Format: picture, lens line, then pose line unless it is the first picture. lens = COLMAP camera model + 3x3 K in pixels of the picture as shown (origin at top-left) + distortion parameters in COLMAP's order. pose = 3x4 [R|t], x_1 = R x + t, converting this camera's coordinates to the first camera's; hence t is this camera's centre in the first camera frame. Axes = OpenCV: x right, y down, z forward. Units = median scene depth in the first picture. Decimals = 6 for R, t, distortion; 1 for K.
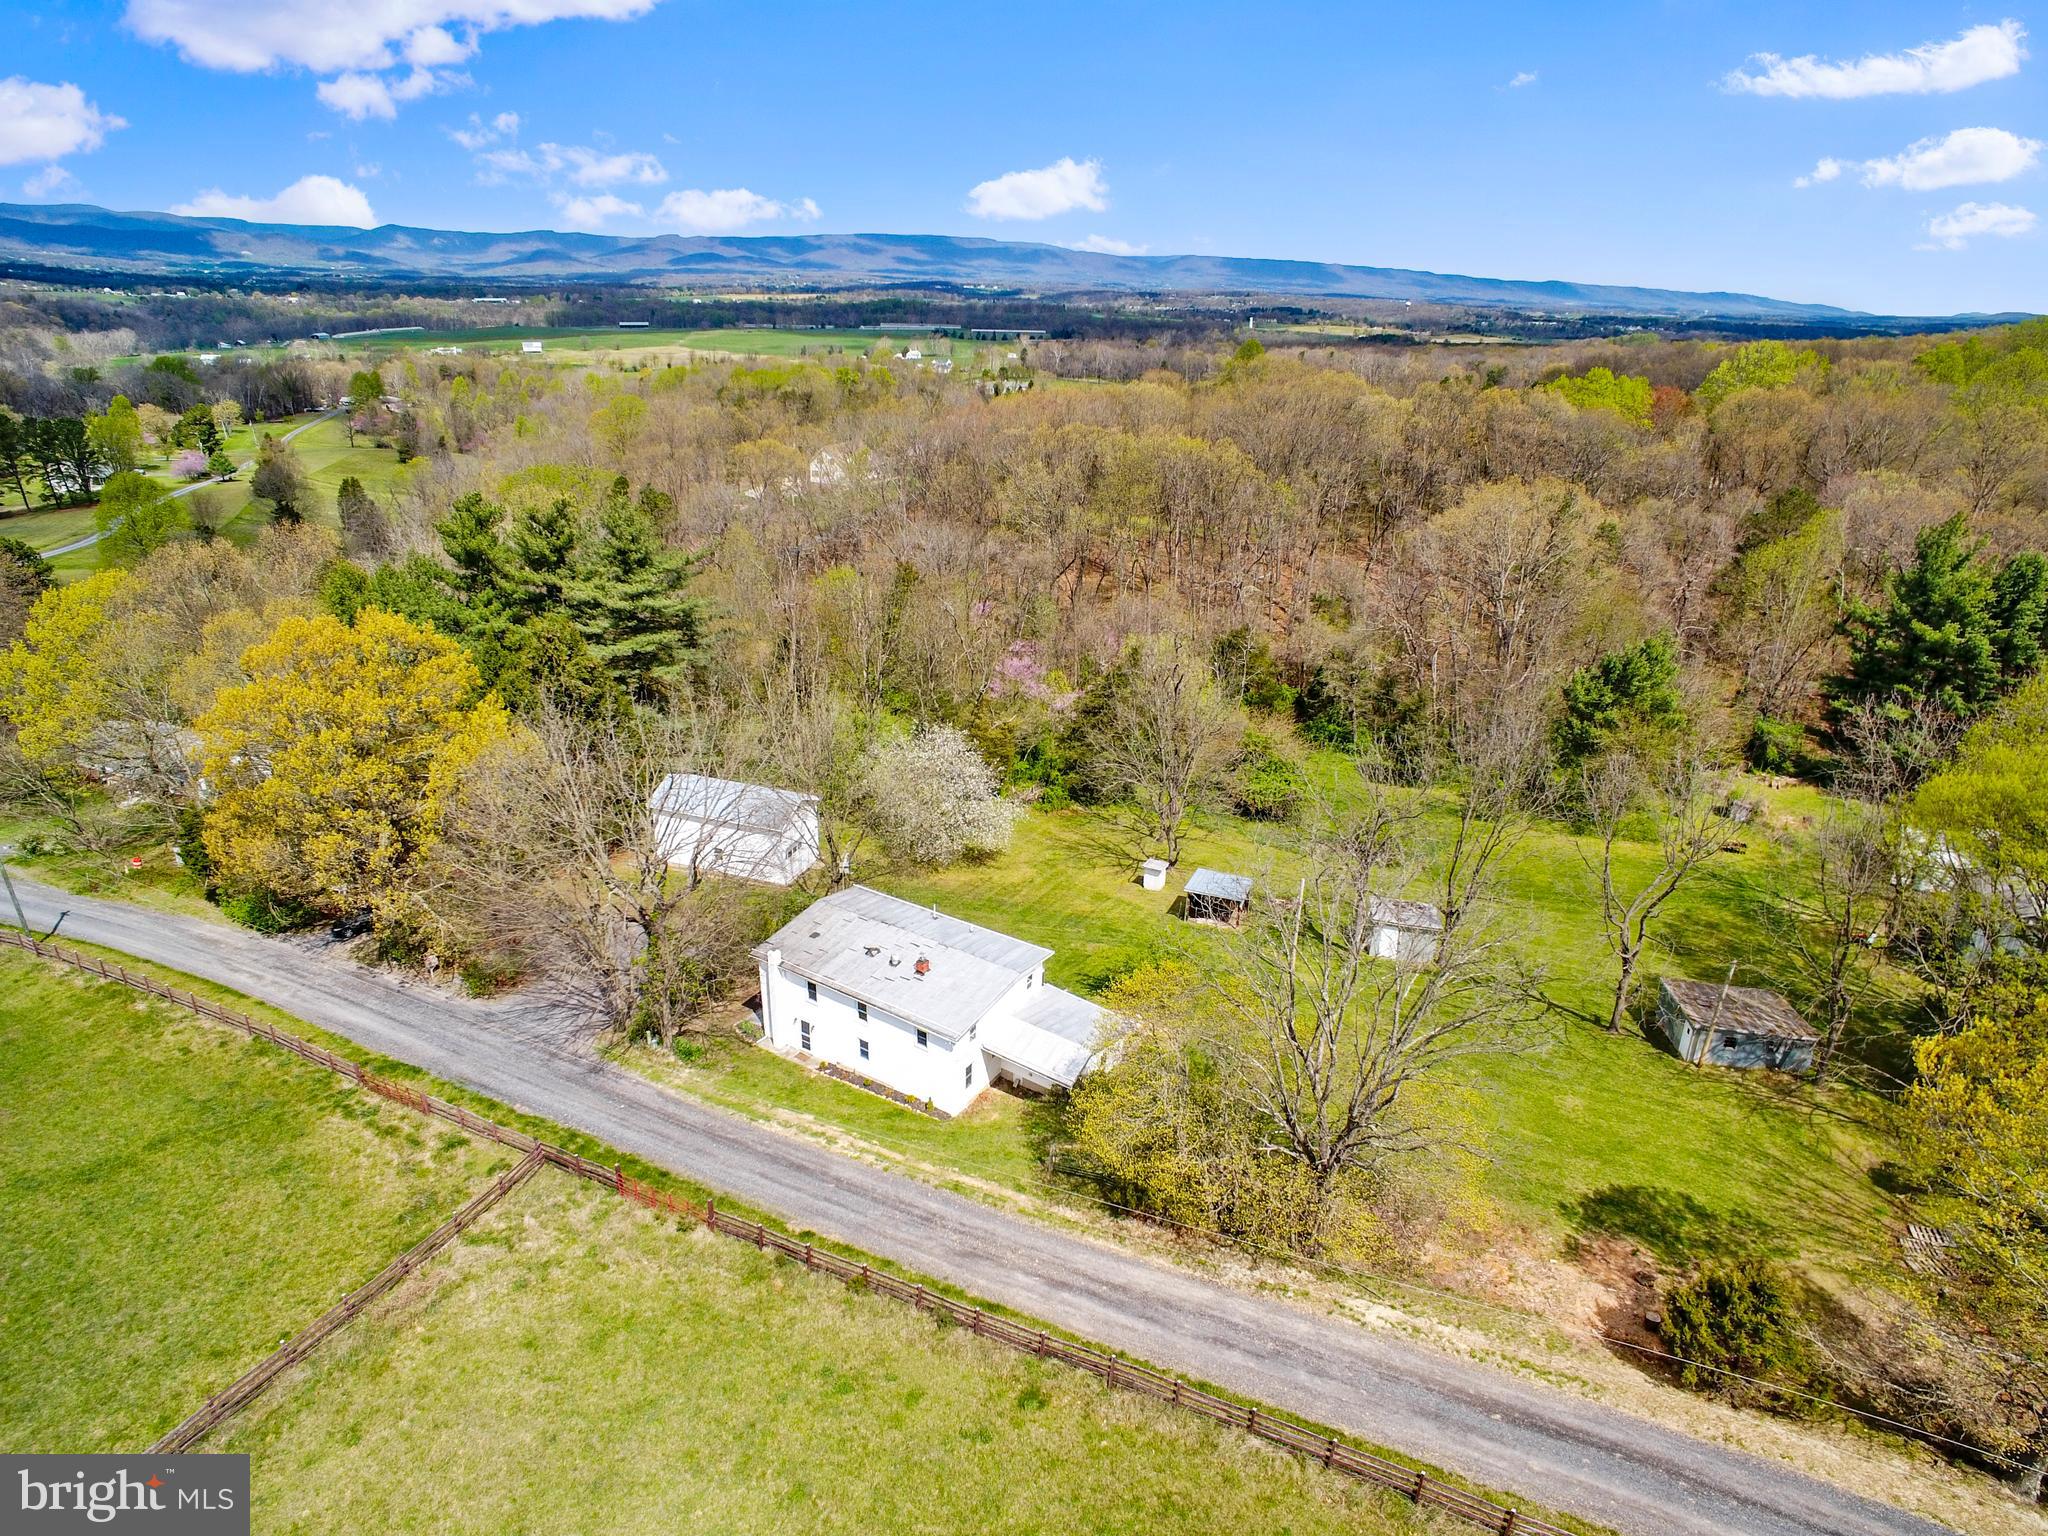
lens RADIAL K [[1195.7, 0, 1016.6], [0, 1195.7, 778.4], [0, 0, 1]] dist [-0.084349, 0.063000]
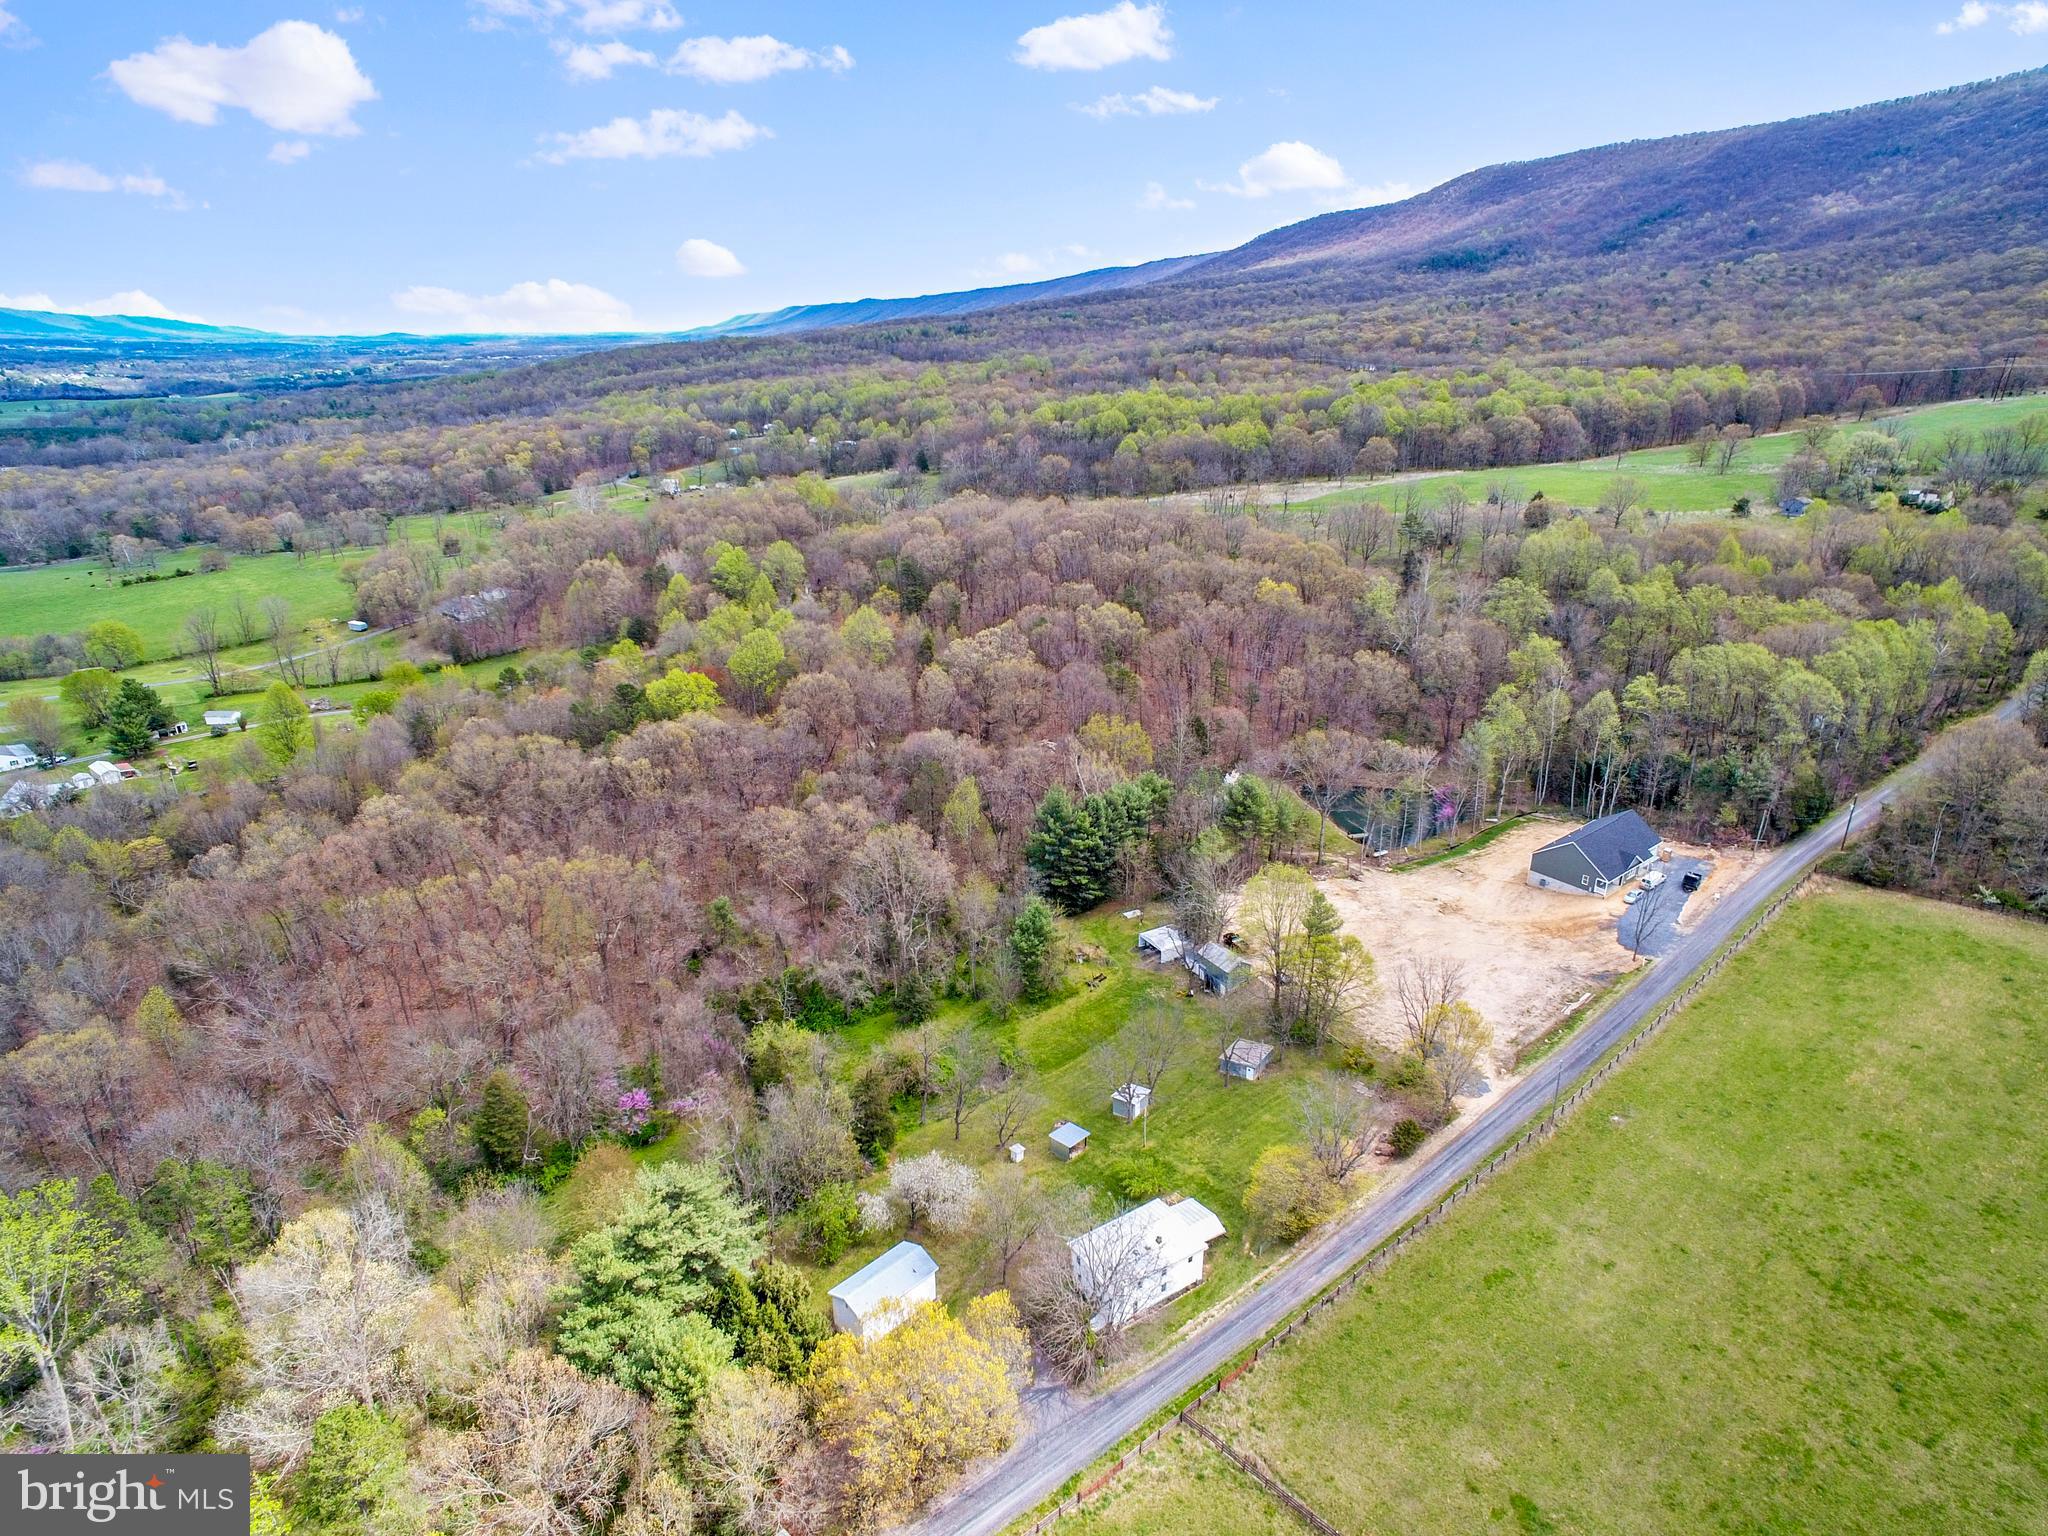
lens RADIAL K [[1195.7, 0, 1025.6], [0, 1195.7, 780.8], [0, 0, 1]] dist [-0.084349, 0.063000]
pose [[0.414085, -0.357957, 0.836899, -1.795419], [0.363342, 0.908004, 0.208594, -1.220691], [-0.834575, 0.217705, 0.506051, -0.099936]]
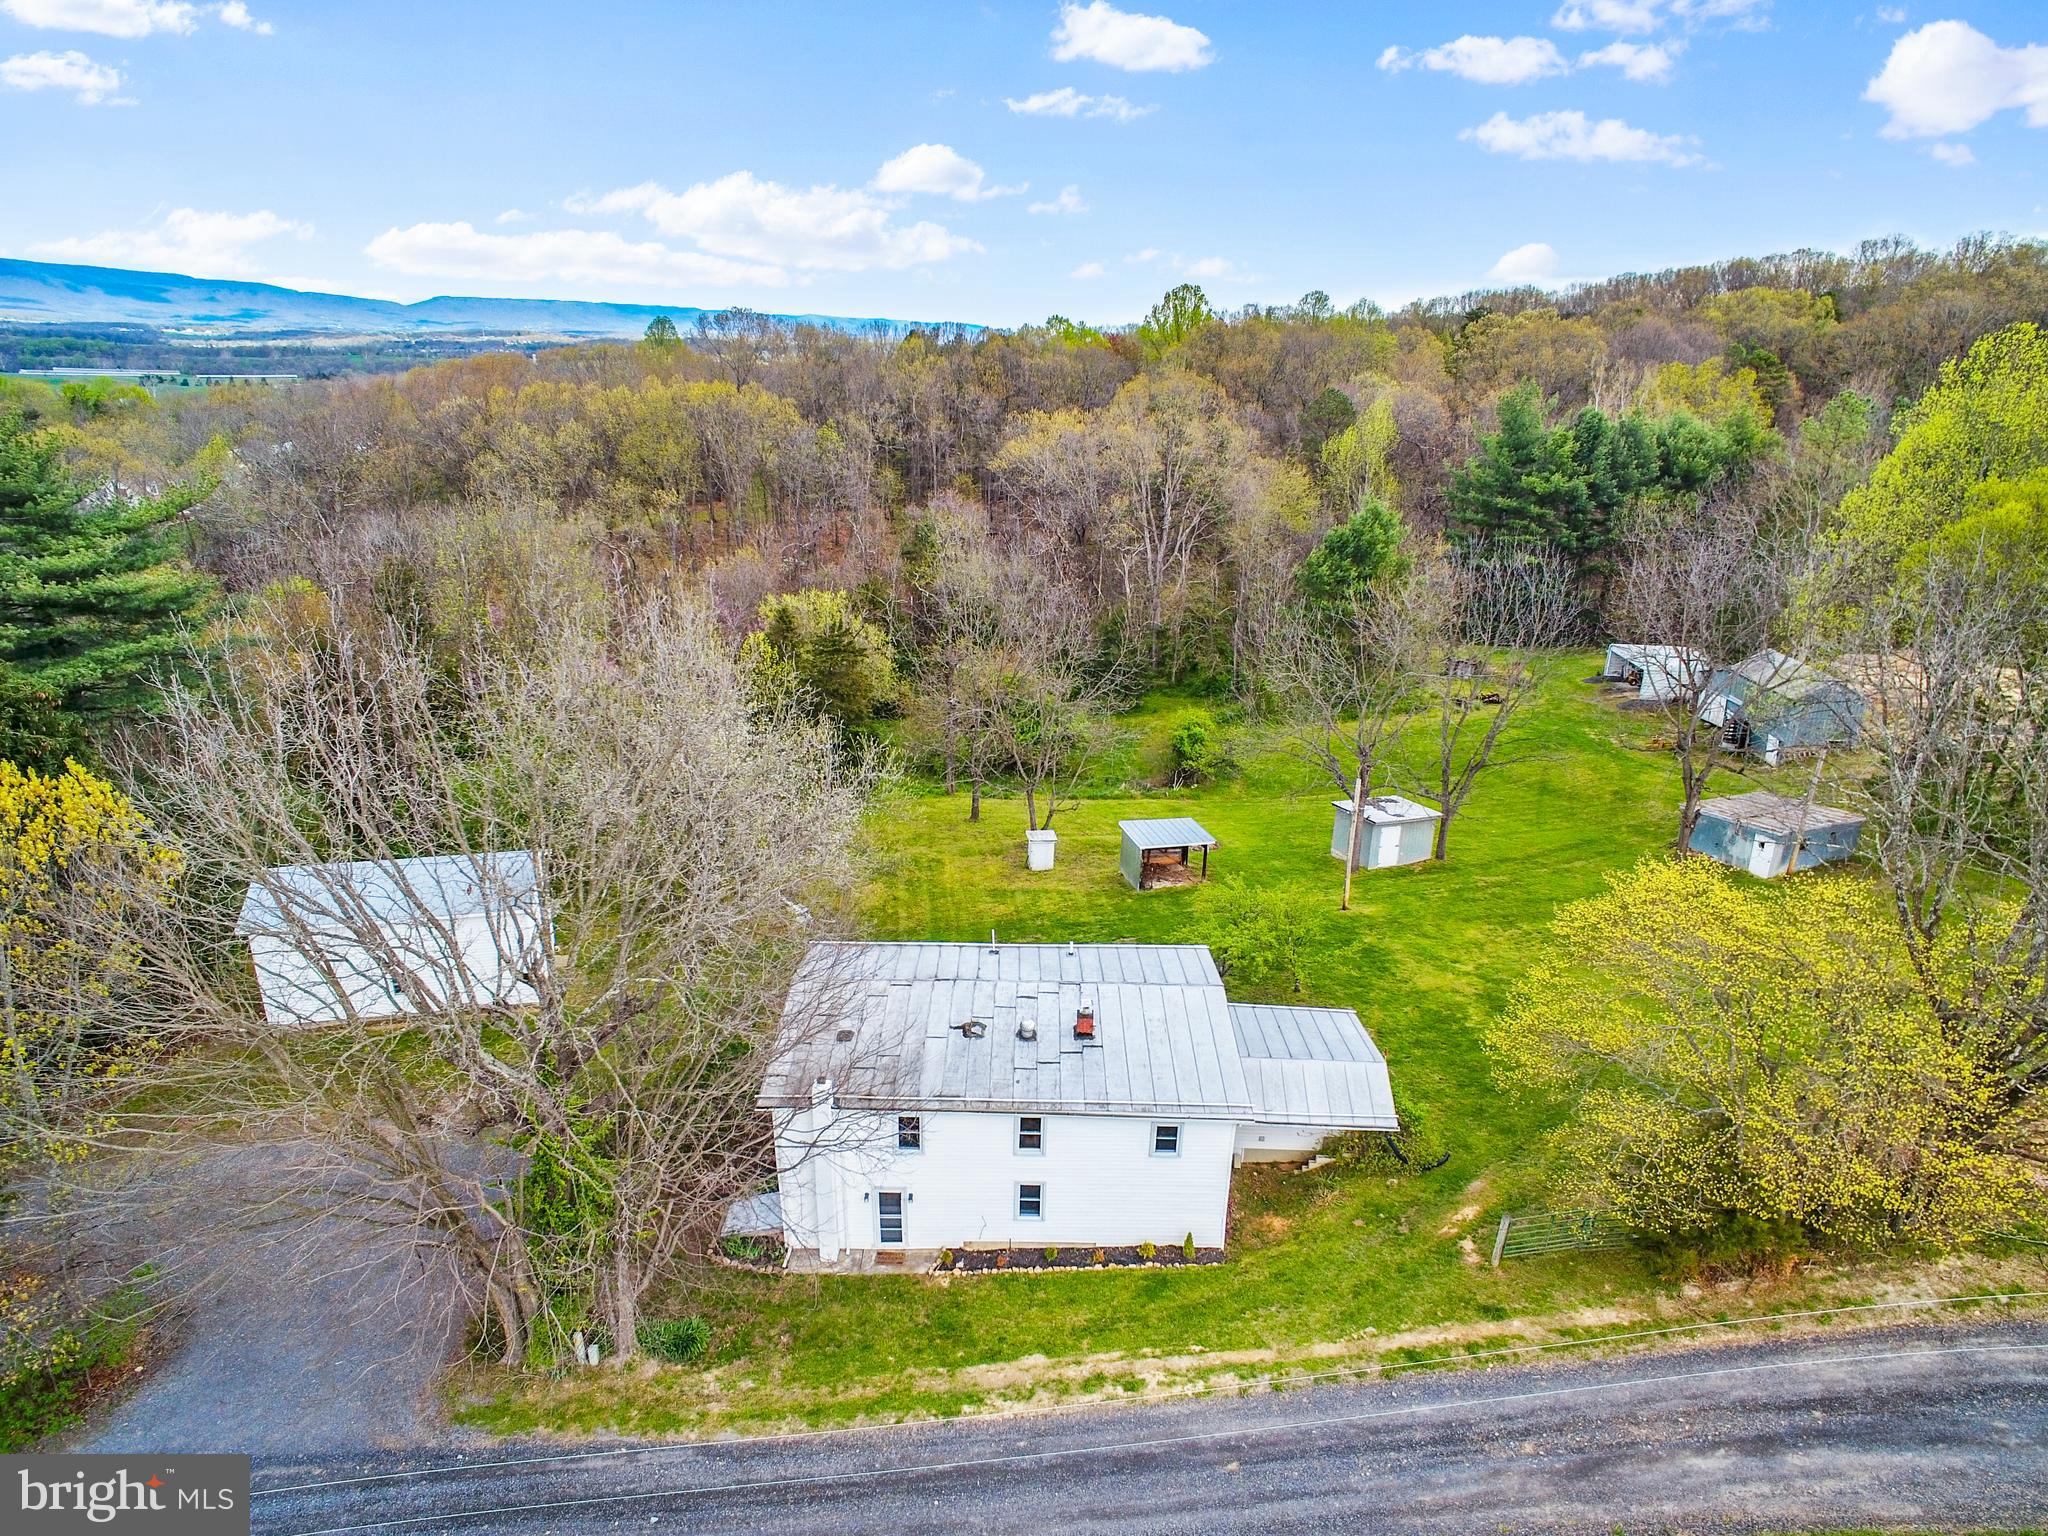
lens RADIAL K [[1195.7, 0, 1018.7], [0, 1195.7, 774.4], [0, 0, 1]] dist [-0.084349, 0.063000]
pose [[0.843374, -0.193331, 0.501342, -0.386279], [0.209065, 0.977575, 0.025283, 0.019669], [-0.494987, 0.083490, 0.864880, 0.529009]]
